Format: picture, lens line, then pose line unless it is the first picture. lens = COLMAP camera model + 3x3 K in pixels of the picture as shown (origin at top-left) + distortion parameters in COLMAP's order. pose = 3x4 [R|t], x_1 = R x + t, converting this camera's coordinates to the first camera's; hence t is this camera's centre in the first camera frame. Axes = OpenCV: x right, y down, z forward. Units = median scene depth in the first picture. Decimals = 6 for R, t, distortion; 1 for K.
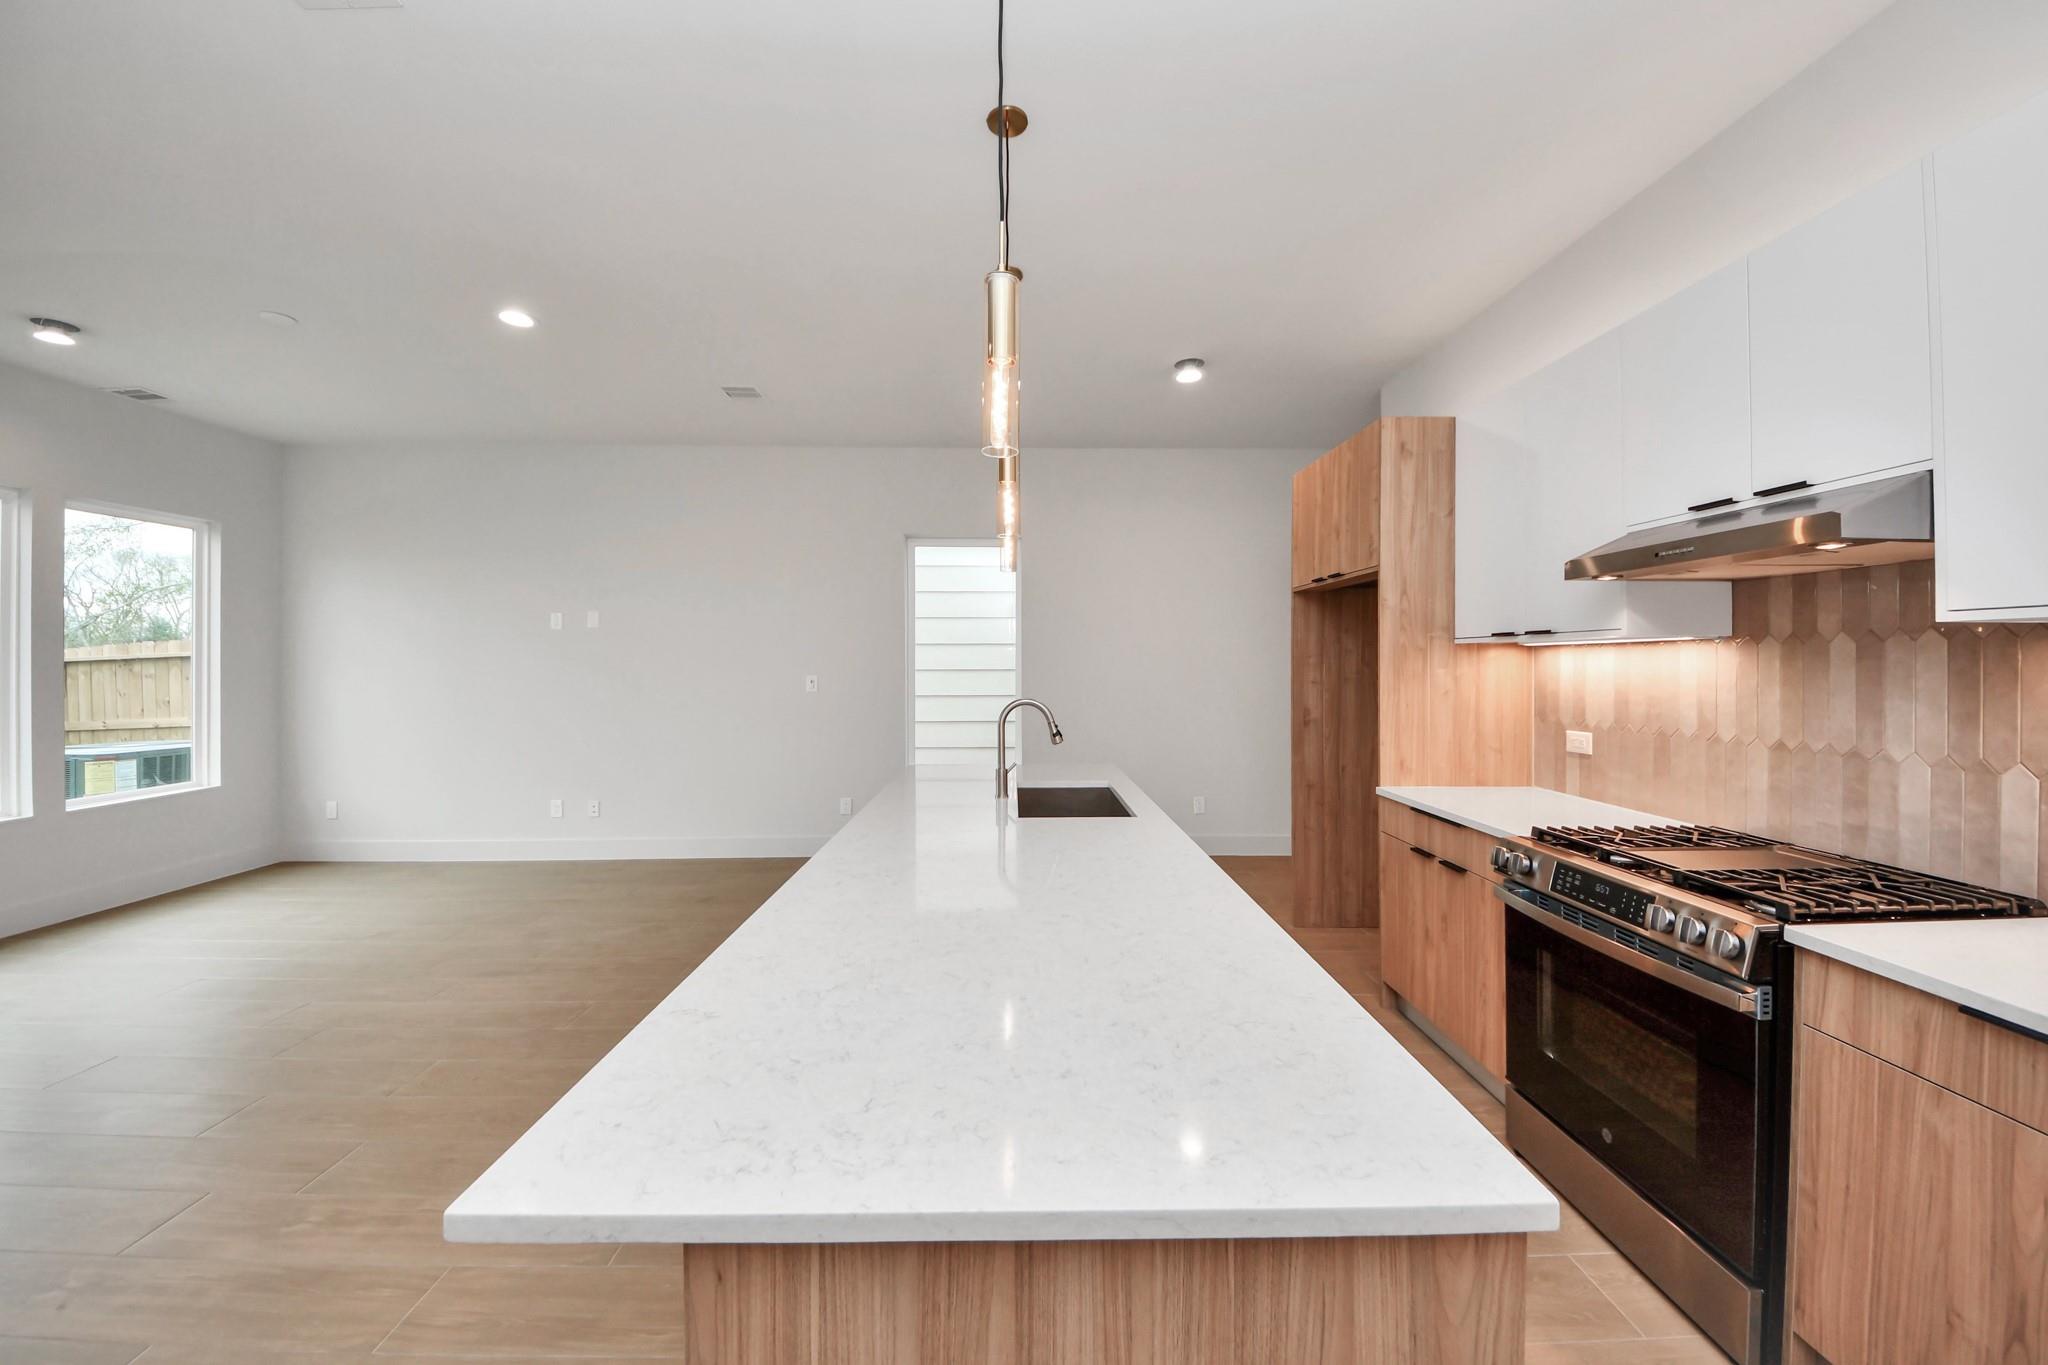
lens RADIAL K [[735.1, 0, 1020.5], [0, 735.1, 660.0], [0, 0, 1]] dist [0.000971, -0.008046]
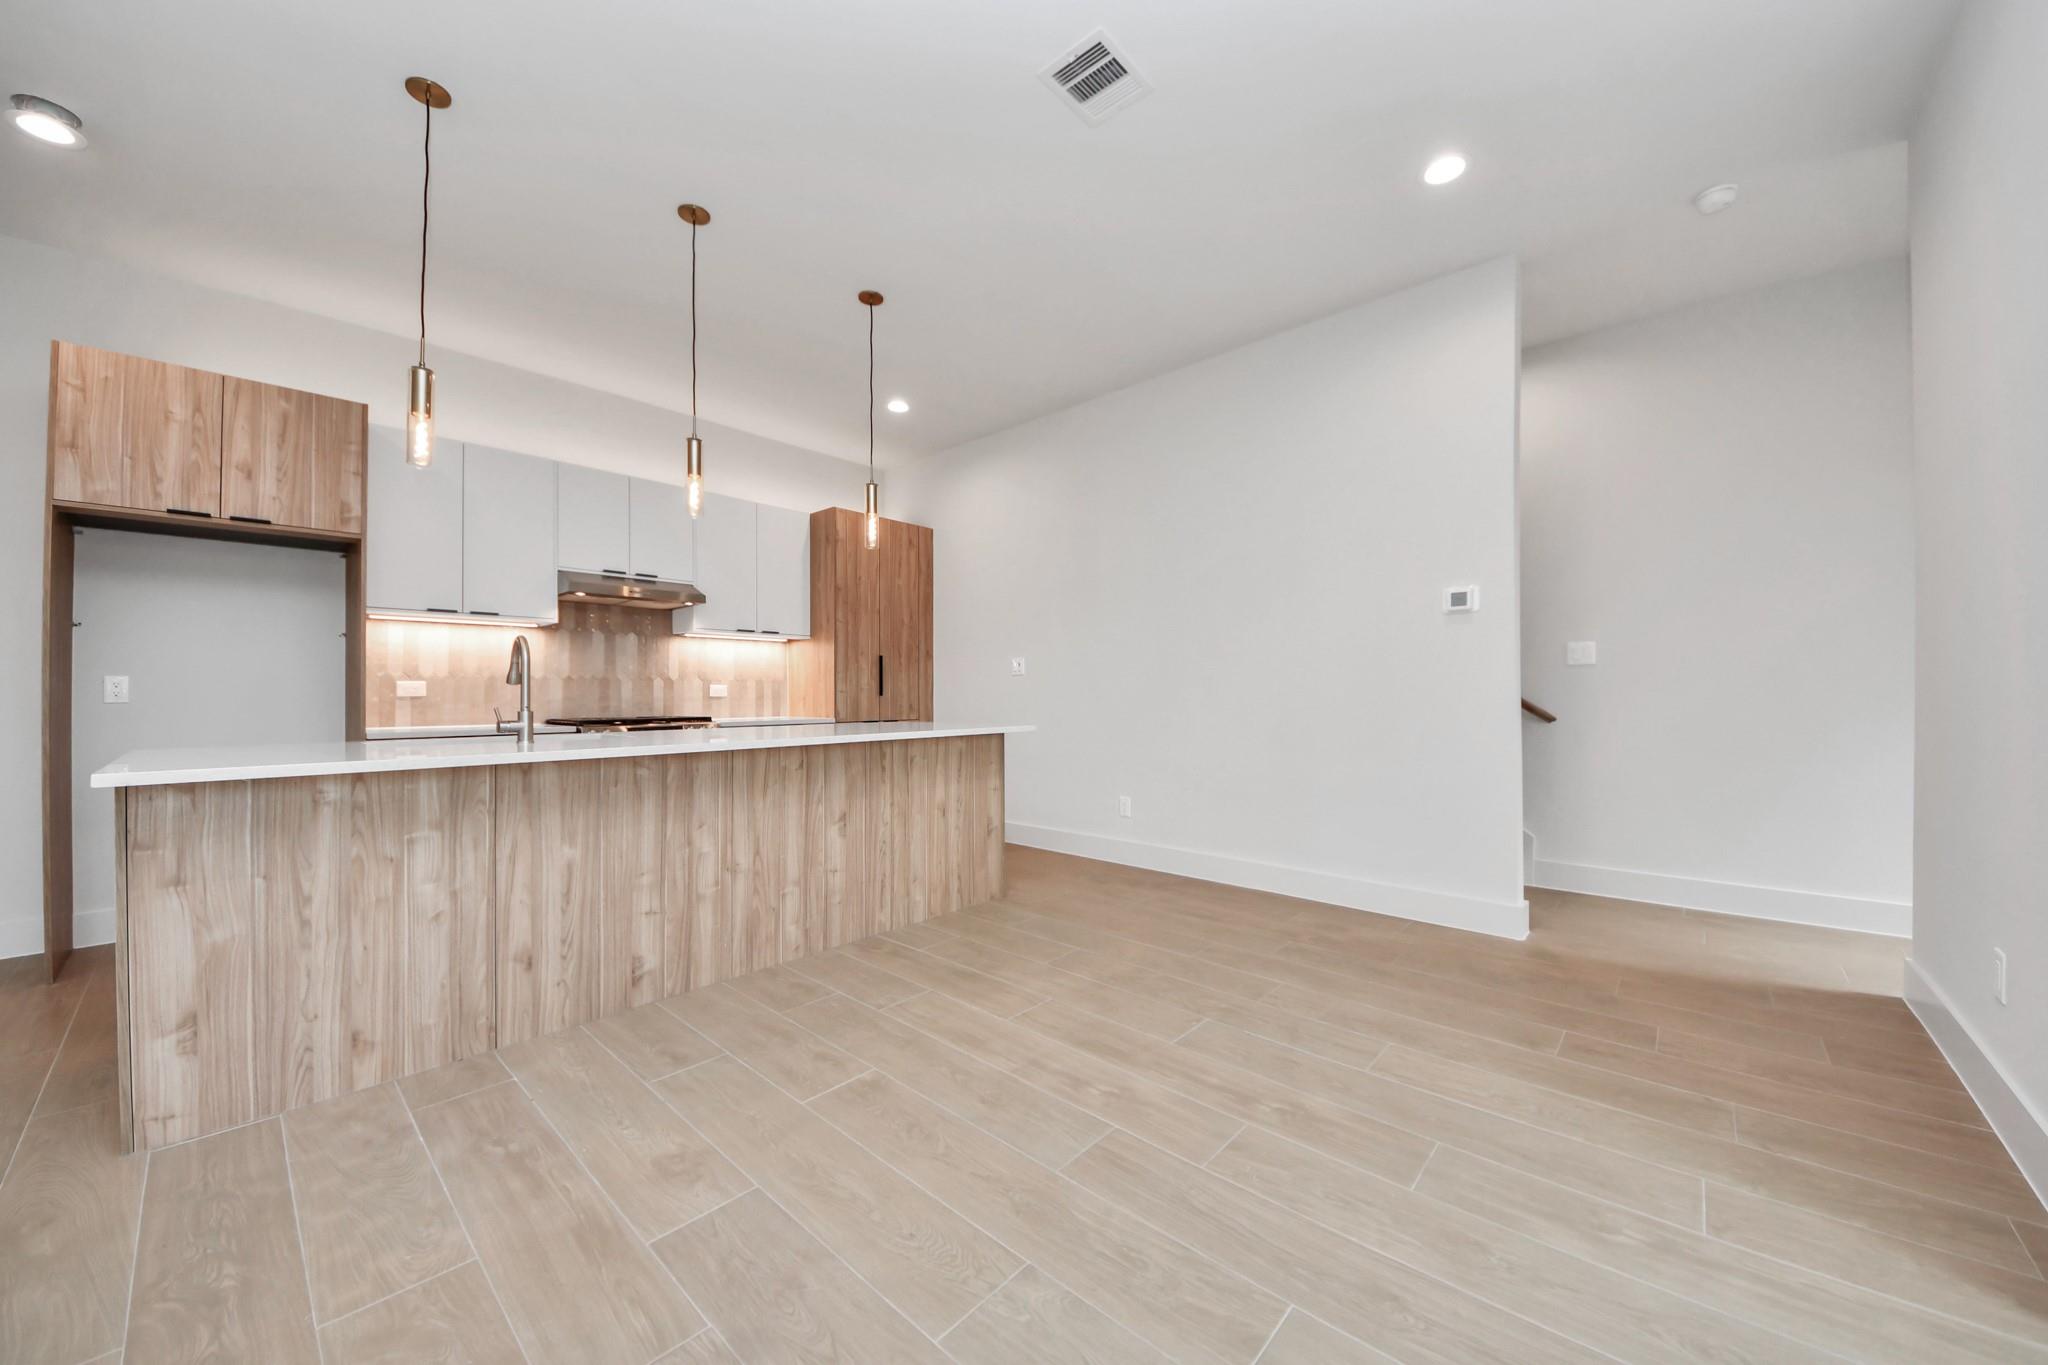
lens RADIAL K [[725.3, 0, 1071.2], [0, 725.3, 688.4], [0, 0, 1]] dist [-0.033076, -0.000177]
pose [[-0.776260, 0.011440, 0.630309, -1.360809], [0.003747, 0.999901, -0.013533, 0.165196], [-0.630402, -0.008143, -0.776226, 1.545360]]
